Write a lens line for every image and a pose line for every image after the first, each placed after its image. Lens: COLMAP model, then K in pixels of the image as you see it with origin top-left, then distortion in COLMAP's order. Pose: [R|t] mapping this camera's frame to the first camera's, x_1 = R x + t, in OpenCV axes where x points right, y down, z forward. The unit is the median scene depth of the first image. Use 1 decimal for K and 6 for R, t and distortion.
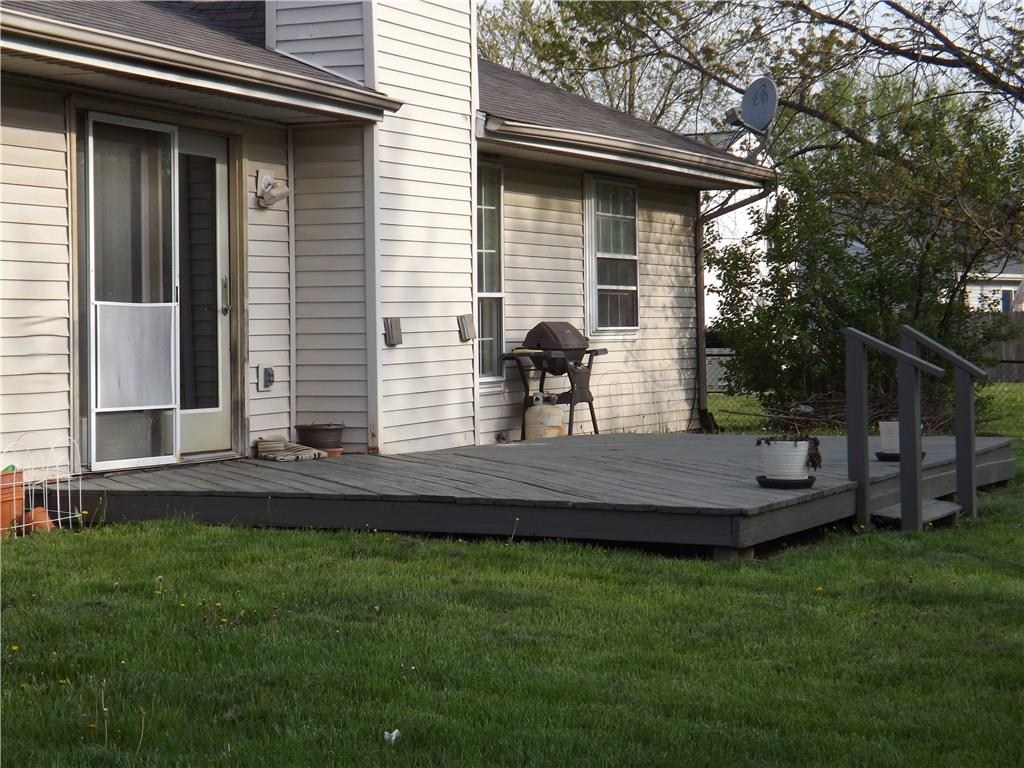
lens RADIAL K [[2119.2, 0, 486.7], [0, 2119.2, 324.7], [0, 0, 1]] dist [0.148928, 0.000000]
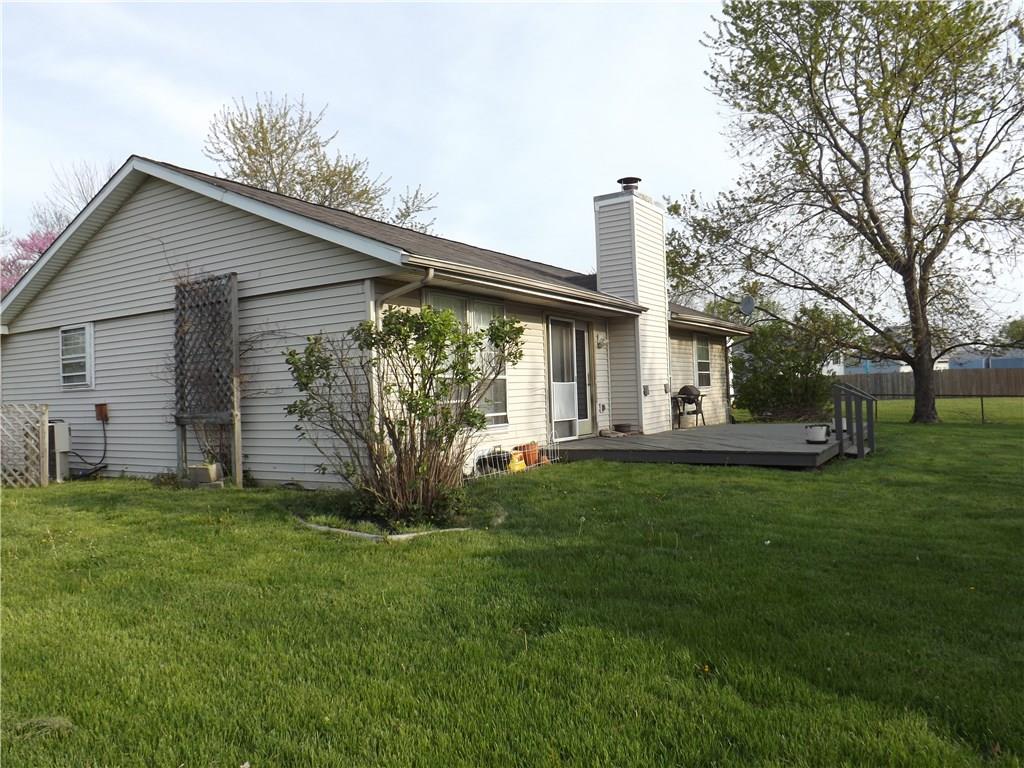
lens RADIAL K [[725.5, 0, 512.8], [0, 725.5, 380.5], [0, 0, 1]] dist [-0.033573, -0.002806]
pose [[0.993243, -0.028290, -0.112549, -0.112123], [0.027172, 0.999565, -0.011449, -0.003421], [0.112824, 0.008313, 0.993580, 0.030336]]
